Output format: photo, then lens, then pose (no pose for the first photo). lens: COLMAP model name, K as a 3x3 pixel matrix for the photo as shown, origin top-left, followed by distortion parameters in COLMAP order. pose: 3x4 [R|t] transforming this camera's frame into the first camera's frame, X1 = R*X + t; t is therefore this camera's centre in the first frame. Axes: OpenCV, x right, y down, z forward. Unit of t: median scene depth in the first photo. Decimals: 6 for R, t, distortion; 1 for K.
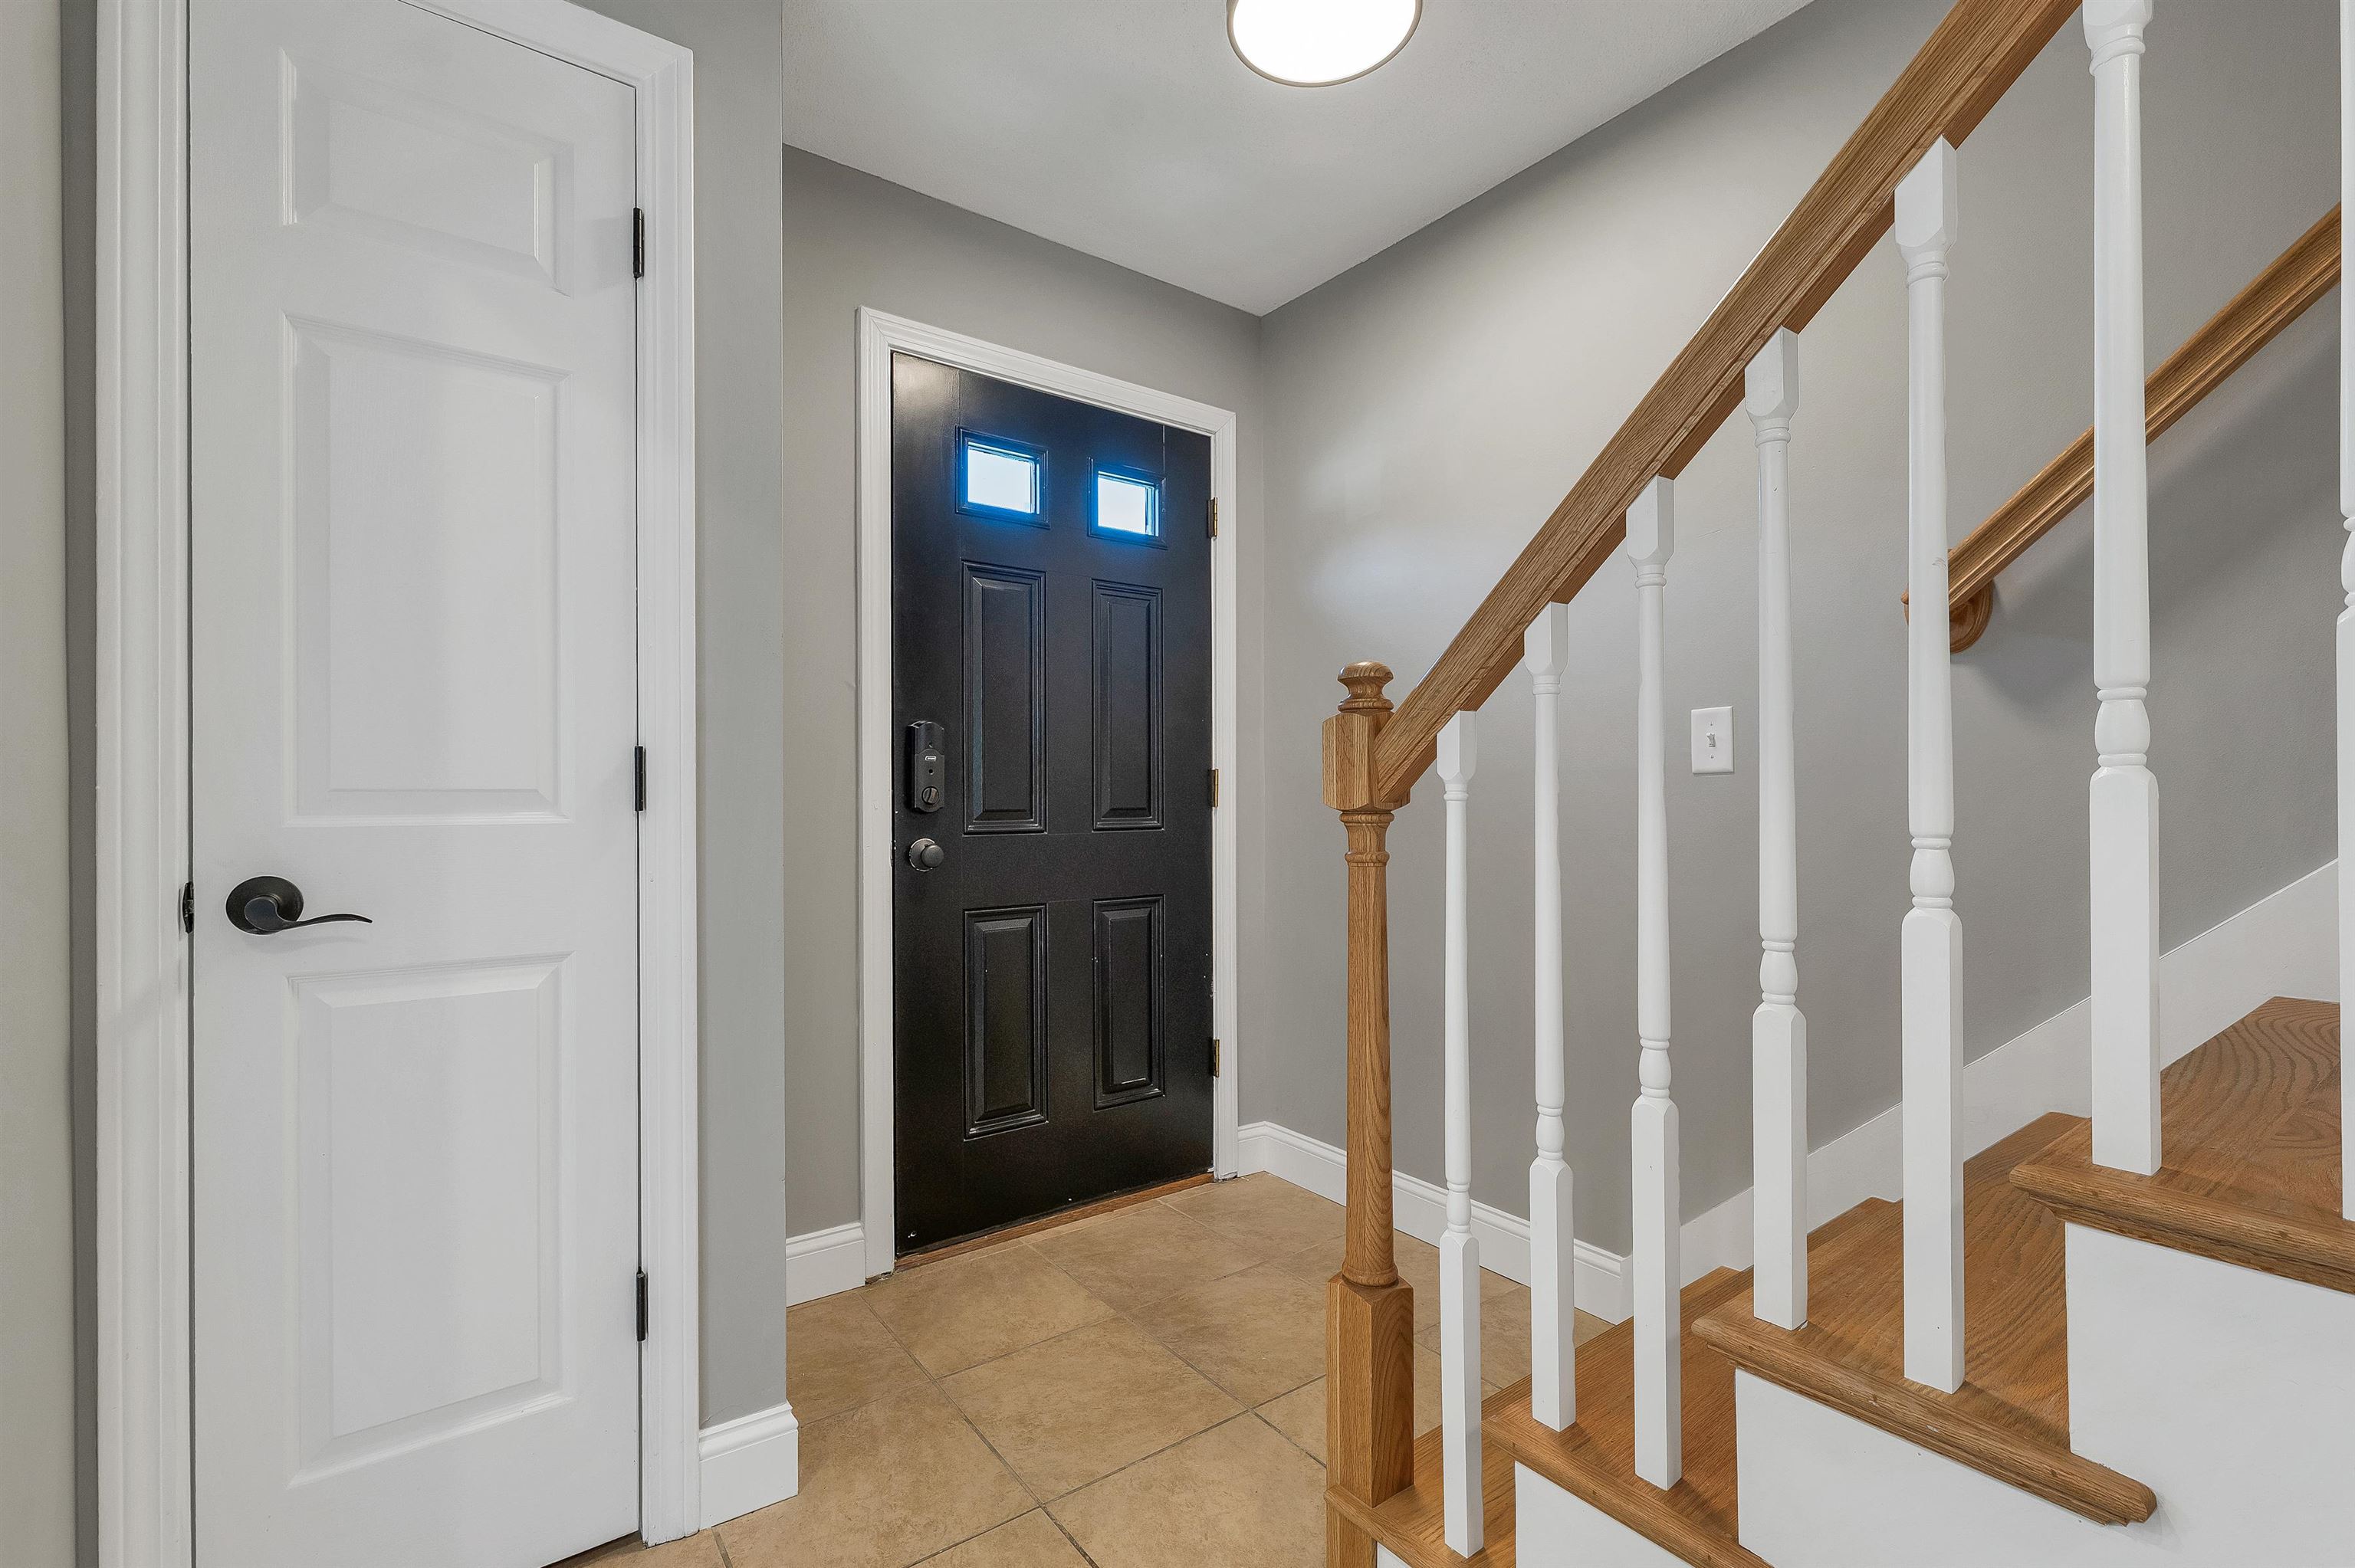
lens RADIAL K [[1015.6, 0, 1165.5], [0, 1015.6, 783.2], [0, 0, 1]] dist [-0.003891, 0.000722]
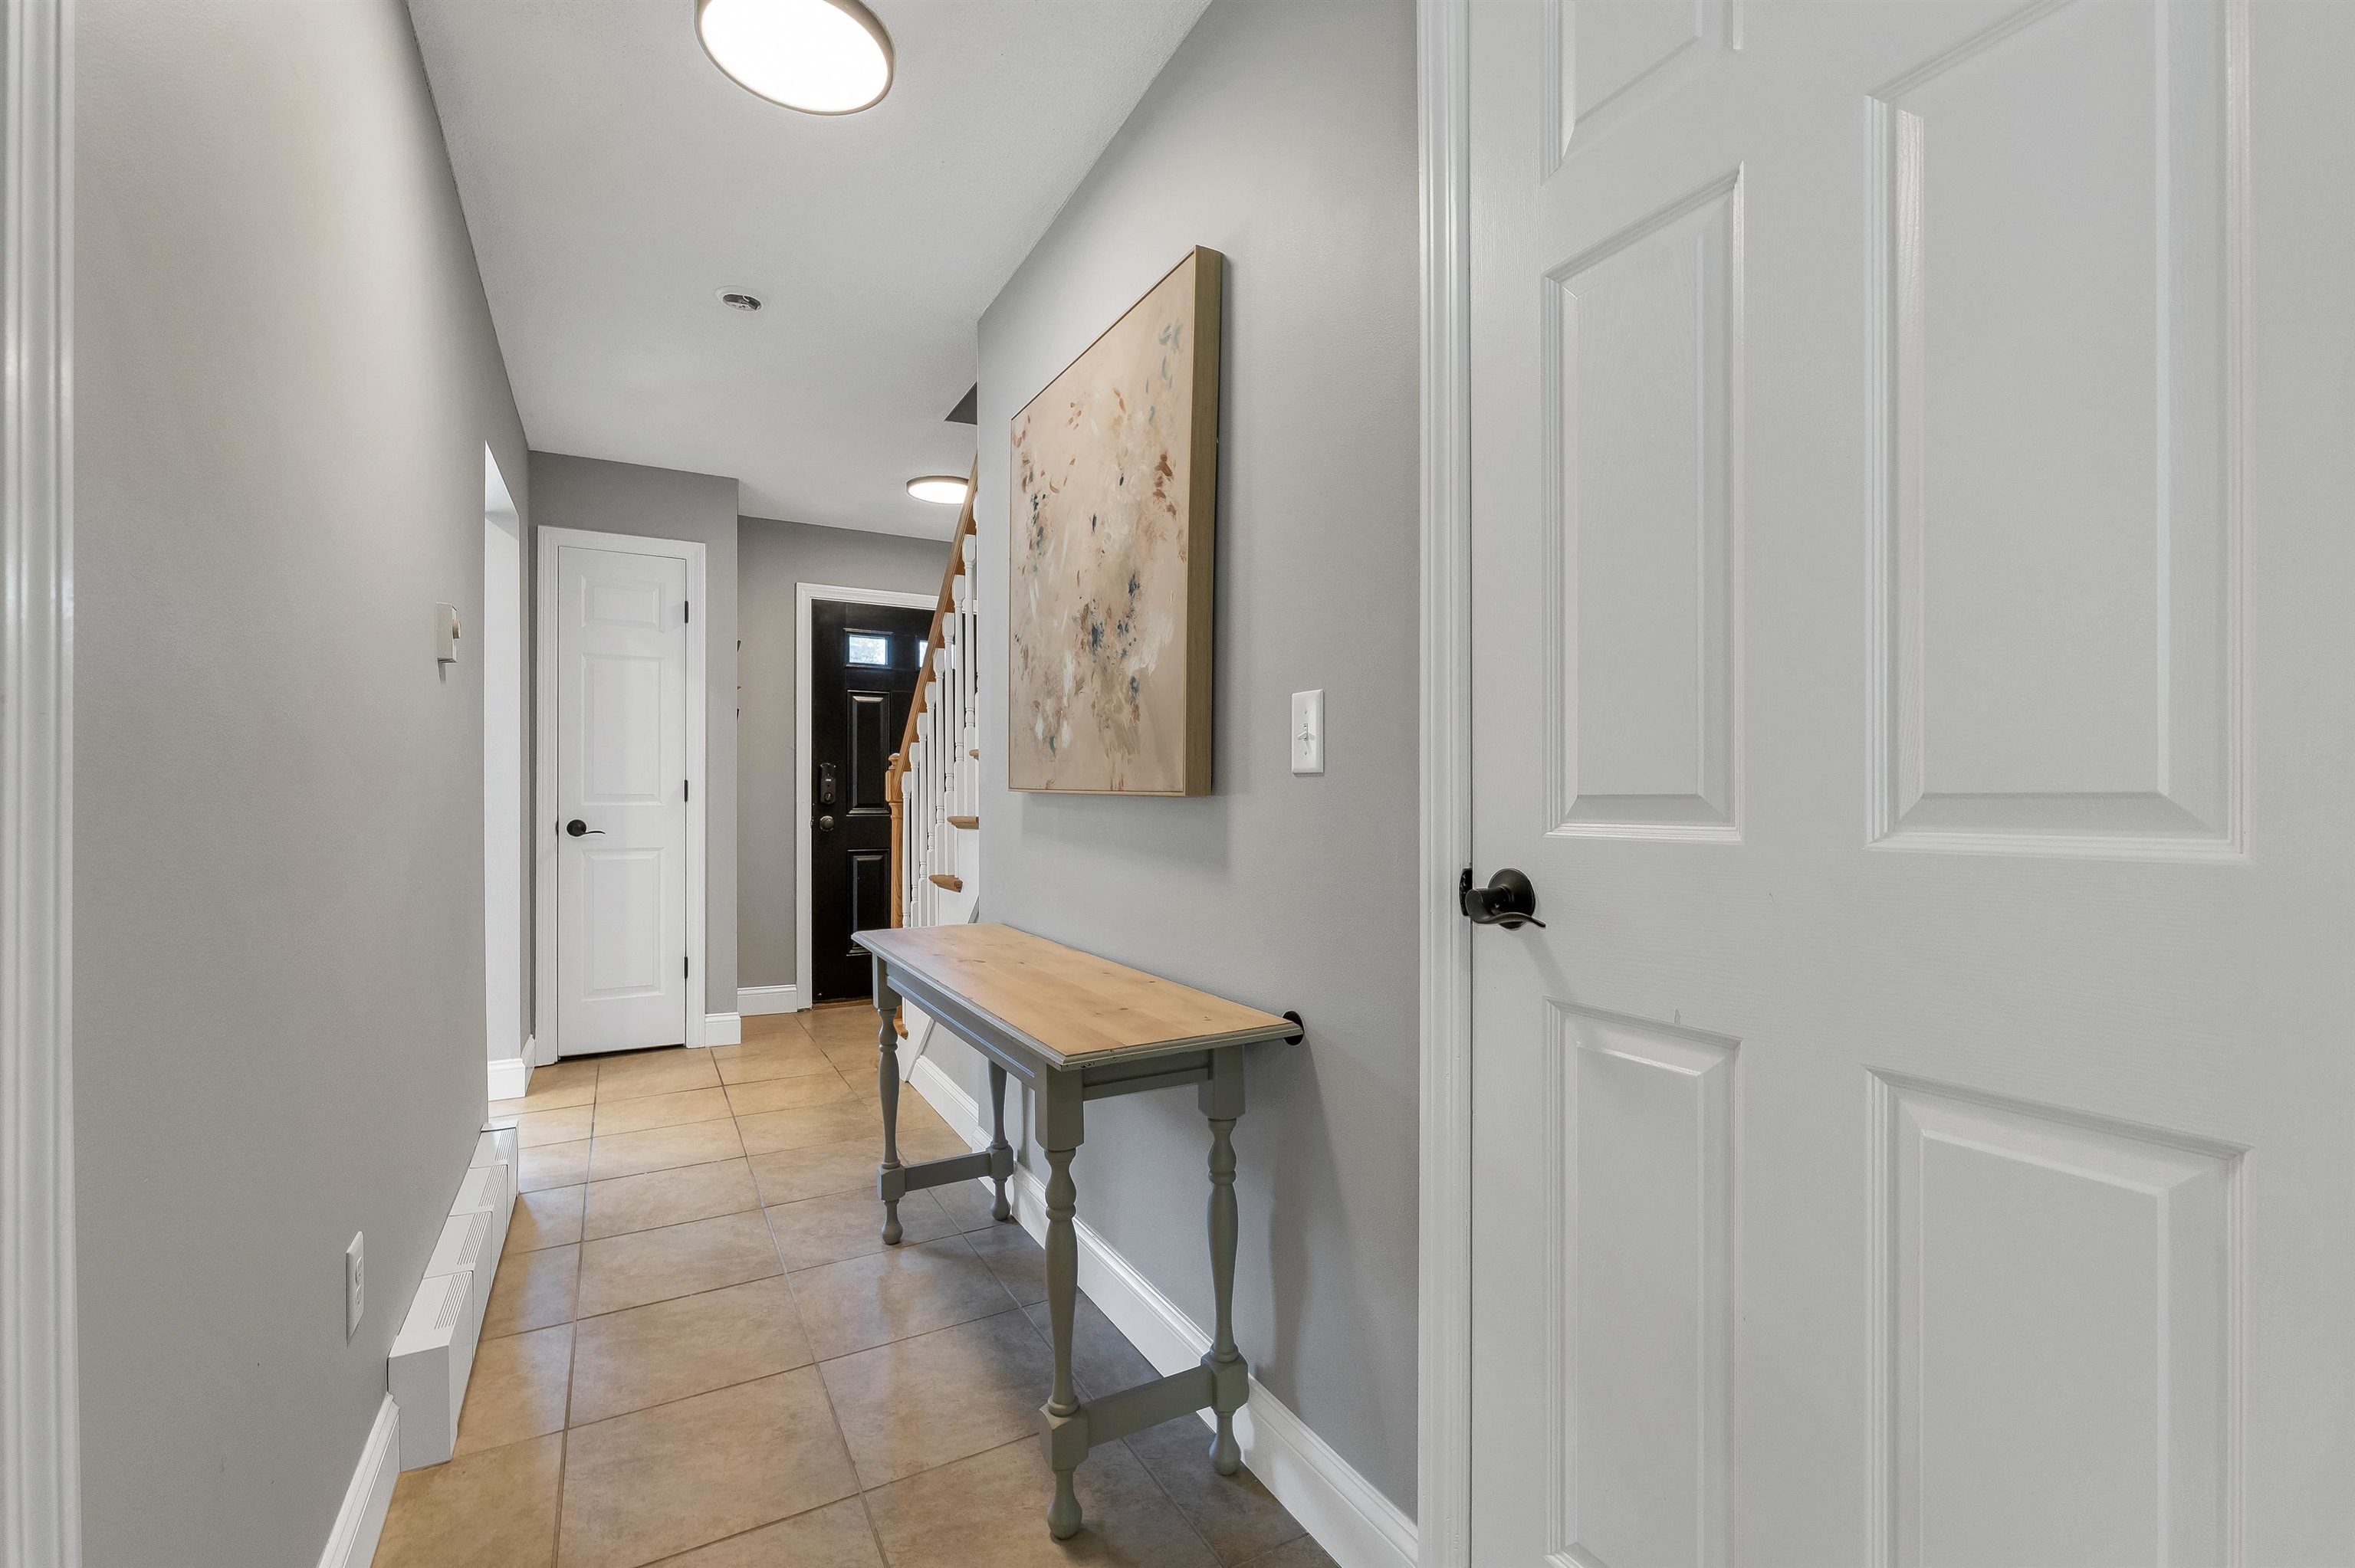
lens RADIAL K [[1015.6, 0, 1189.9], [0, 1015.6, 792.7], [0, 0, 1]] dist [-0.003891, 0.000722]
pose [[0.994994, 0.001589, -0.099923, 1.239221], [-0.001437, 0.999998, 0.001594, -0.004453], [0.099925, -0.001443, 0.994994, -1.806165]]
